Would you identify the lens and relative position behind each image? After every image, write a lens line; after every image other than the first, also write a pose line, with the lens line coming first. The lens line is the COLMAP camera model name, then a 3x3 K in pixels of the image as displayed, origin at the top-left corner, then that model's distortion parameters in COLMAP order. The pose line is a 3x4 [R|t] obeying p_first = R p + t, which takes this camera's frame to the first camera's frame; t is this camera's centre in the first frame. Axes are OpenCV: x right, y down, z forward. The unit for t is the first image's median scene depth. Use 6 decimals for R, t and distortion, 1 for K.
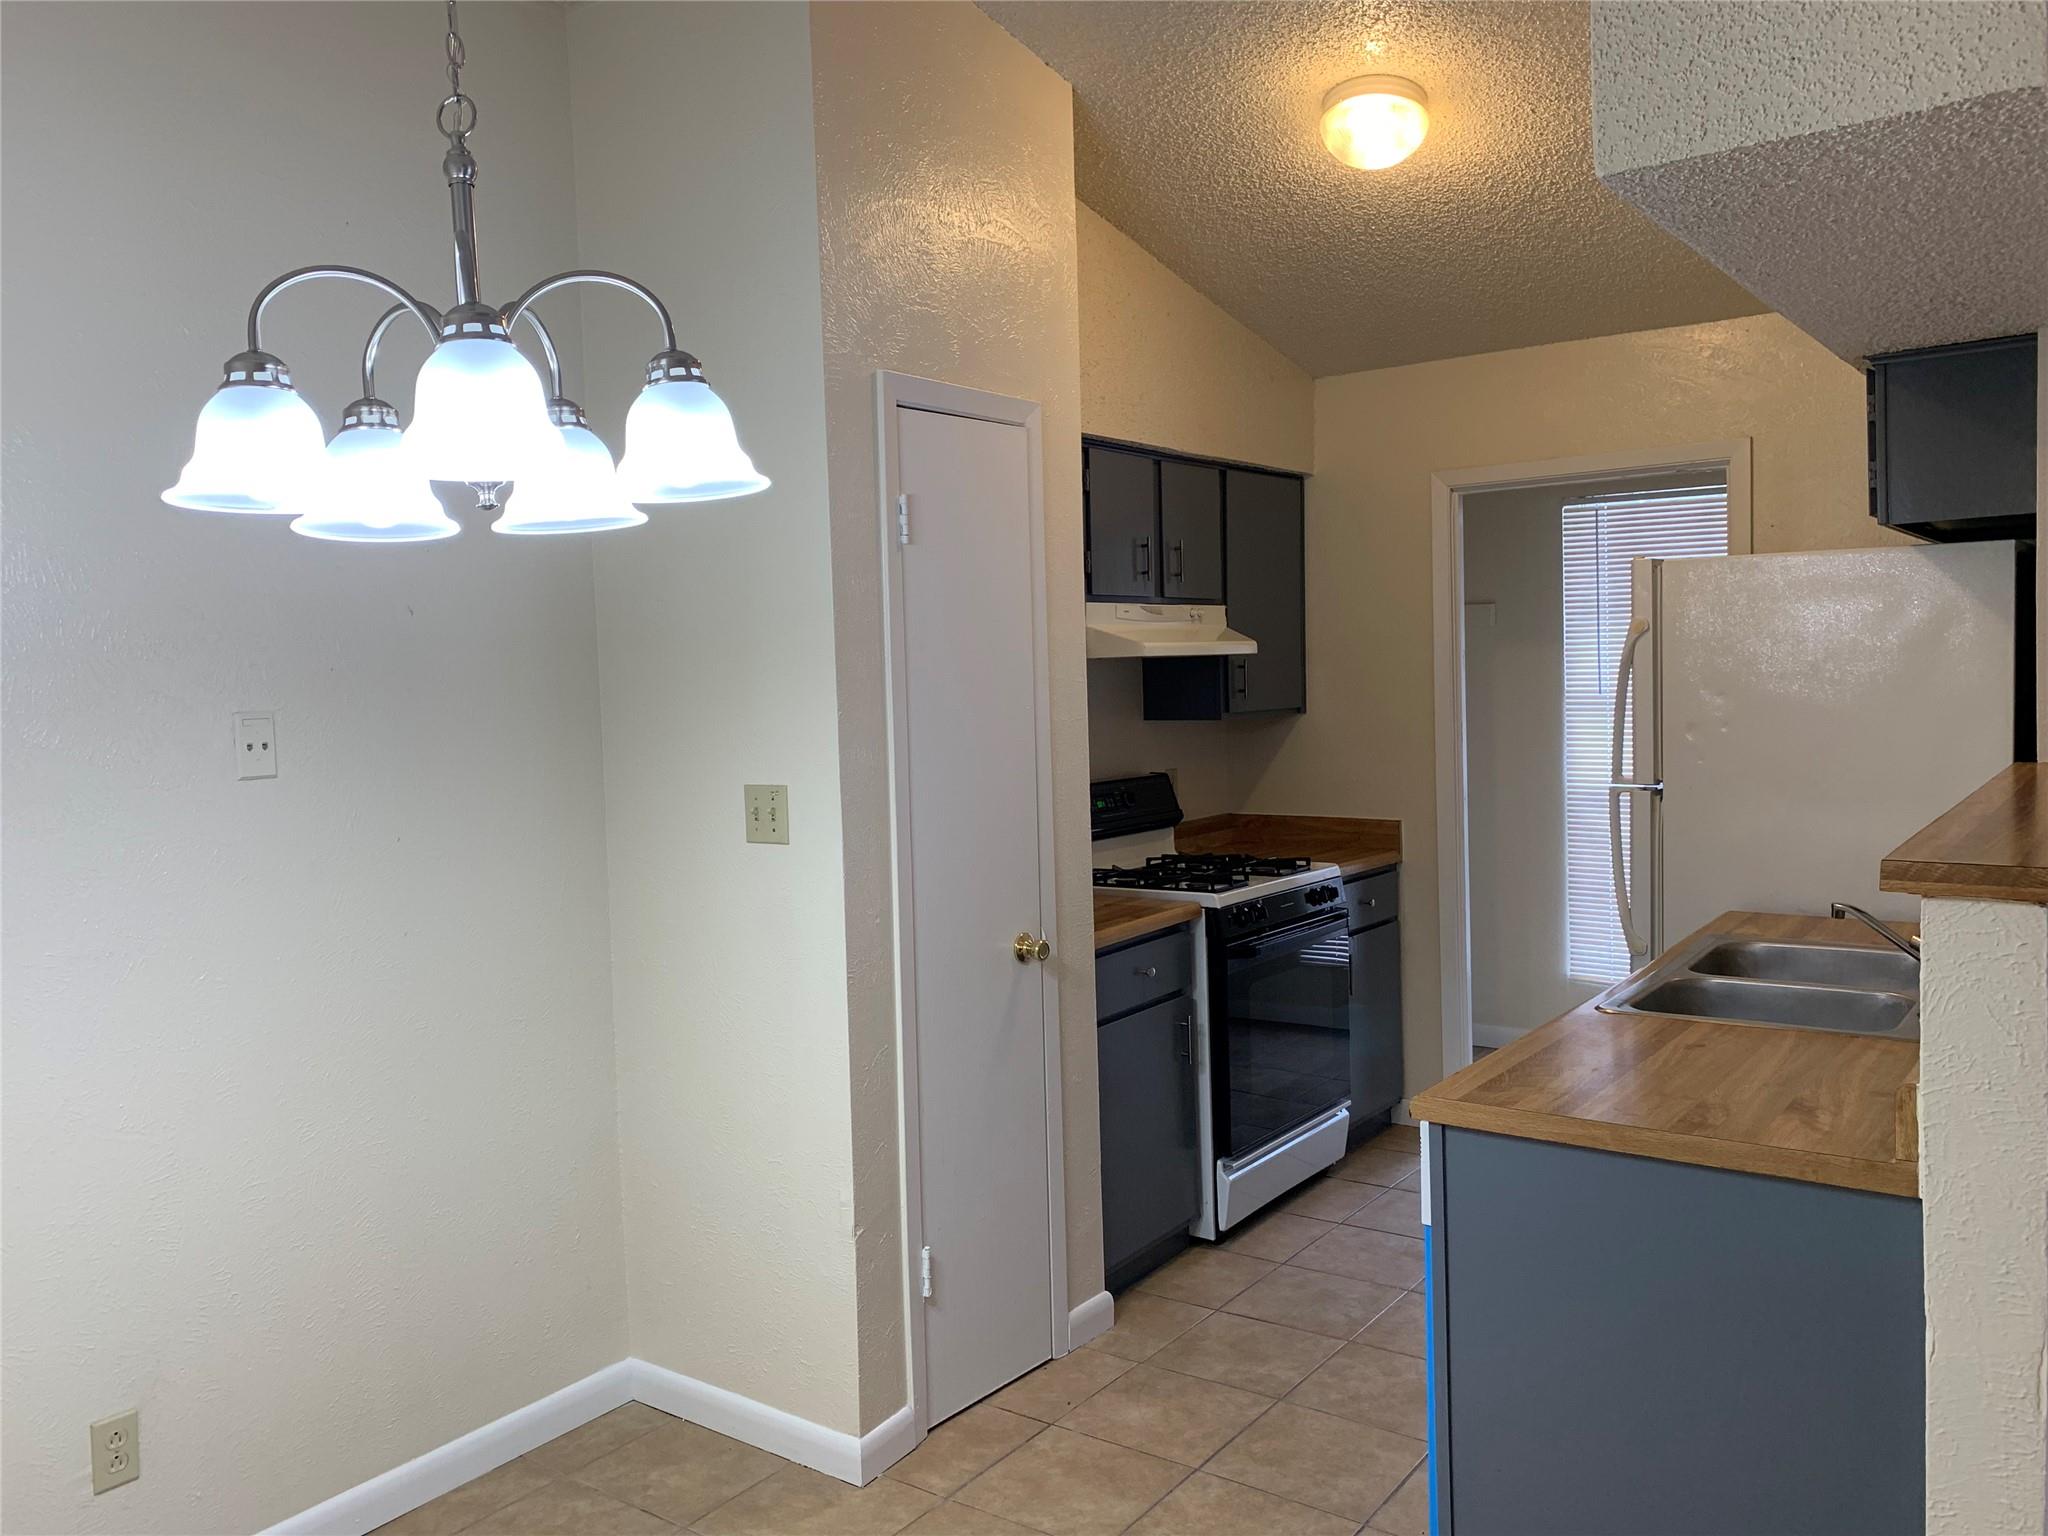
lens RADIAL K [[1577.1, 0, 1012.3], [0, 1577.1, 751.0], [0, 0, 1]] dist [0.041450, -0.041204]
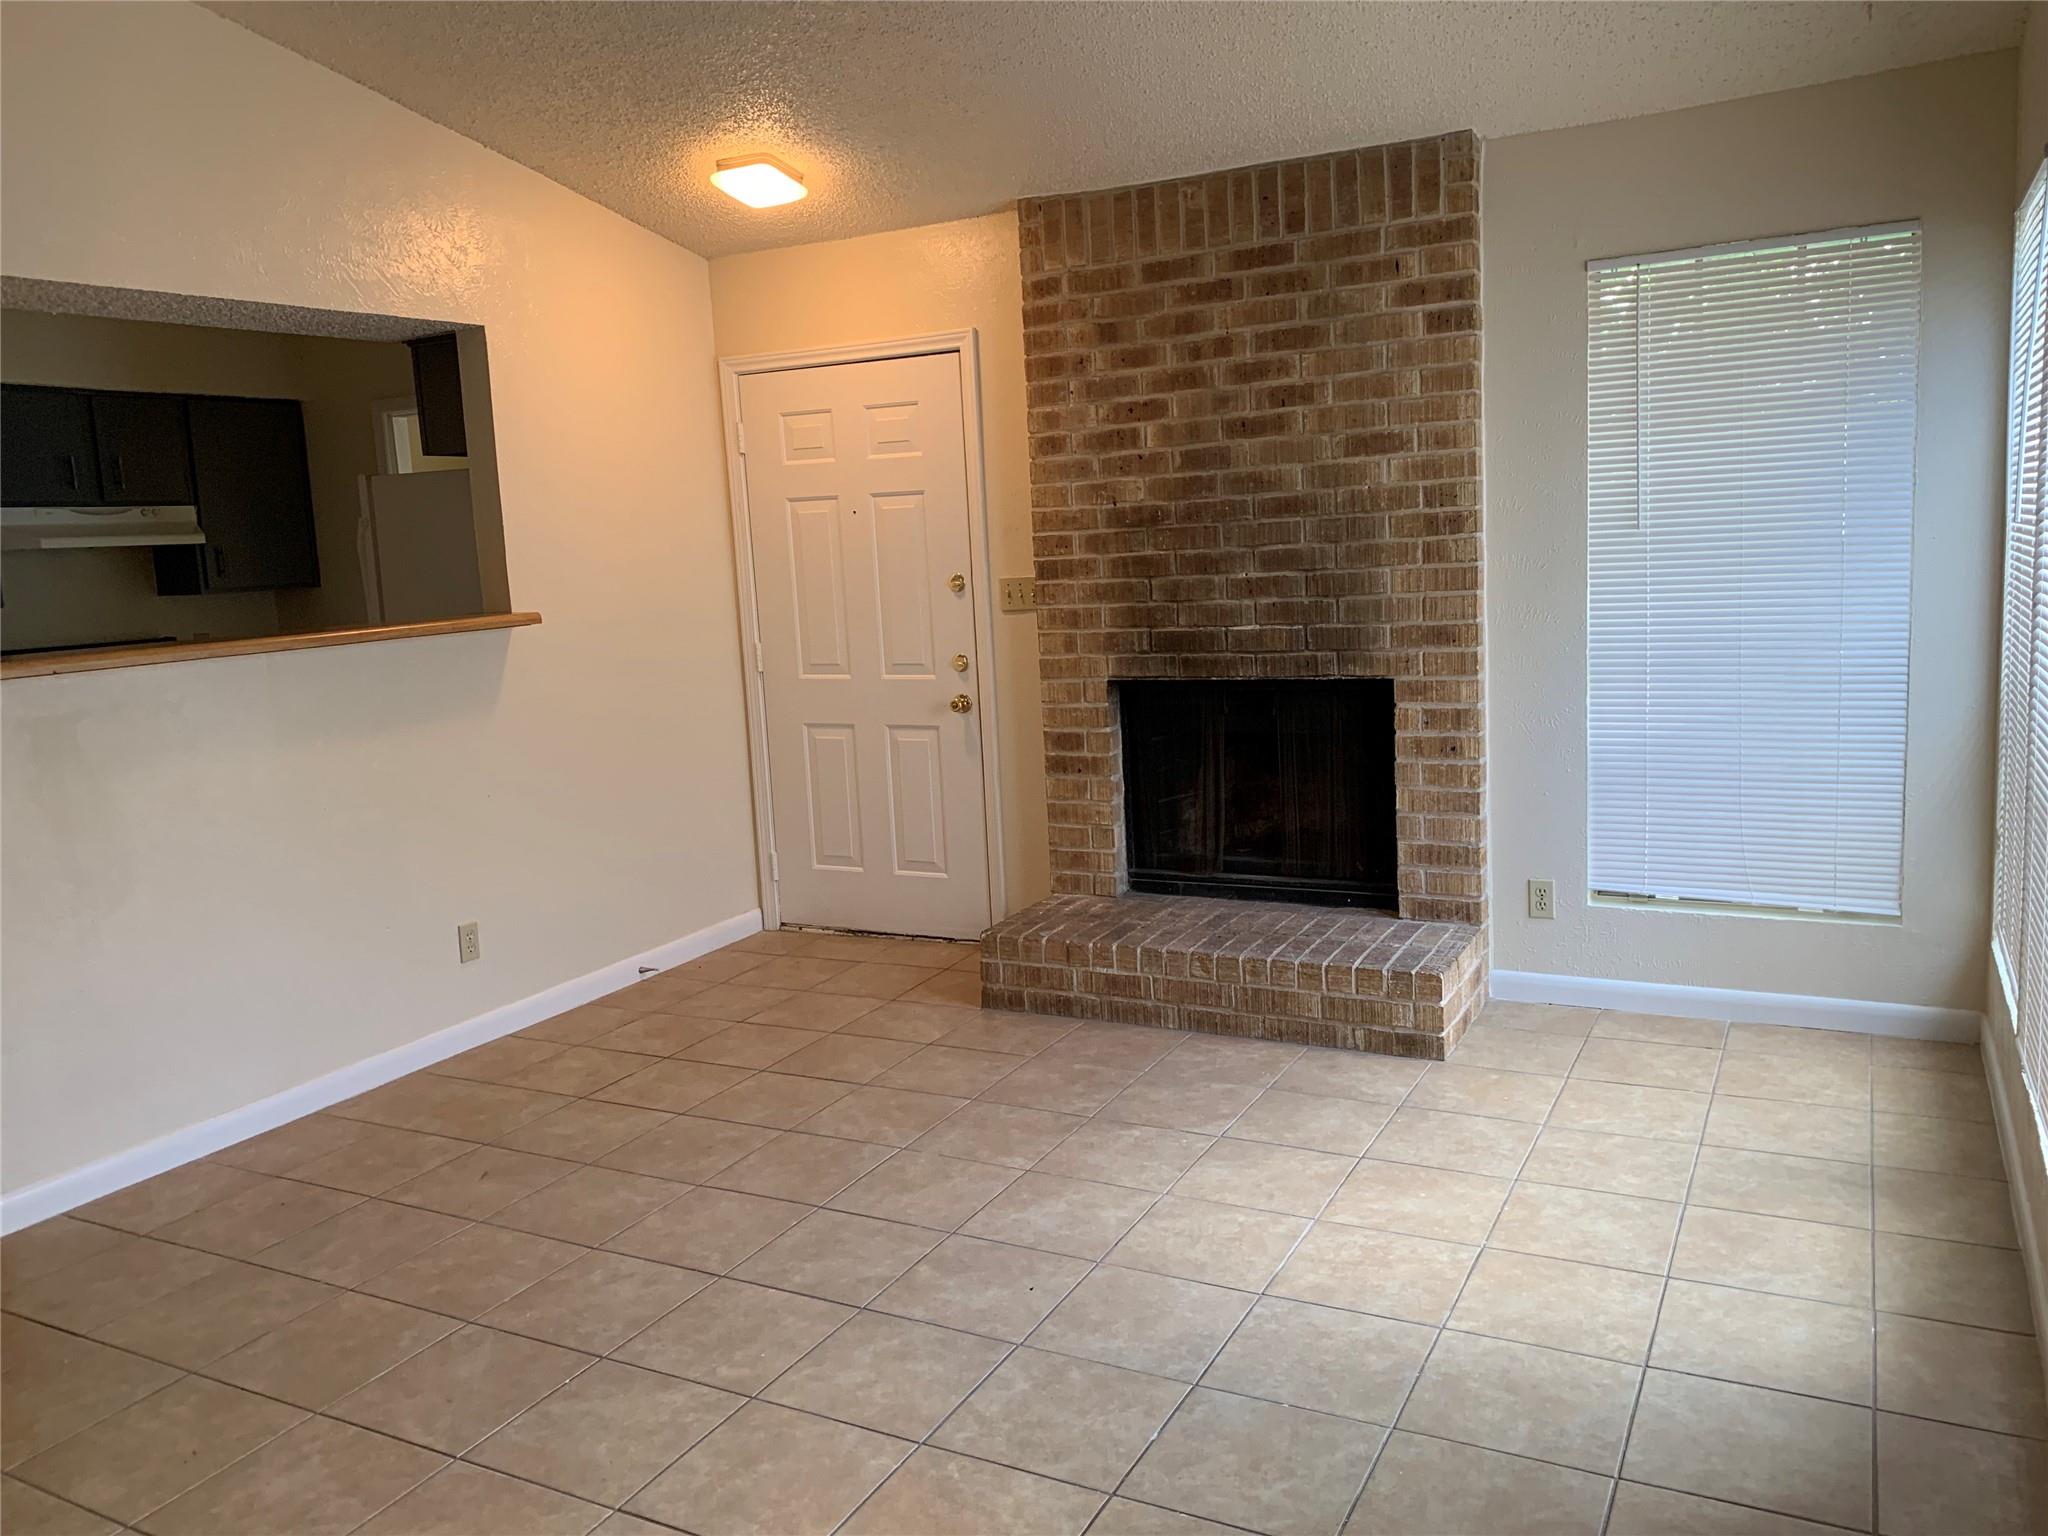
lens RADIAL K [[1577.1, 0, 1006.7], [0, 1577.1, 758.1], [0, 0, 1]] dist [0.041450, -0.041204]
pose [[0.990692, -0.040281, 0.130028, 0.888258], [0.028201, 0.995225, 0.093440, 0.015189], [-0.133171, -0.088903, 0.987098, -0.581760]]
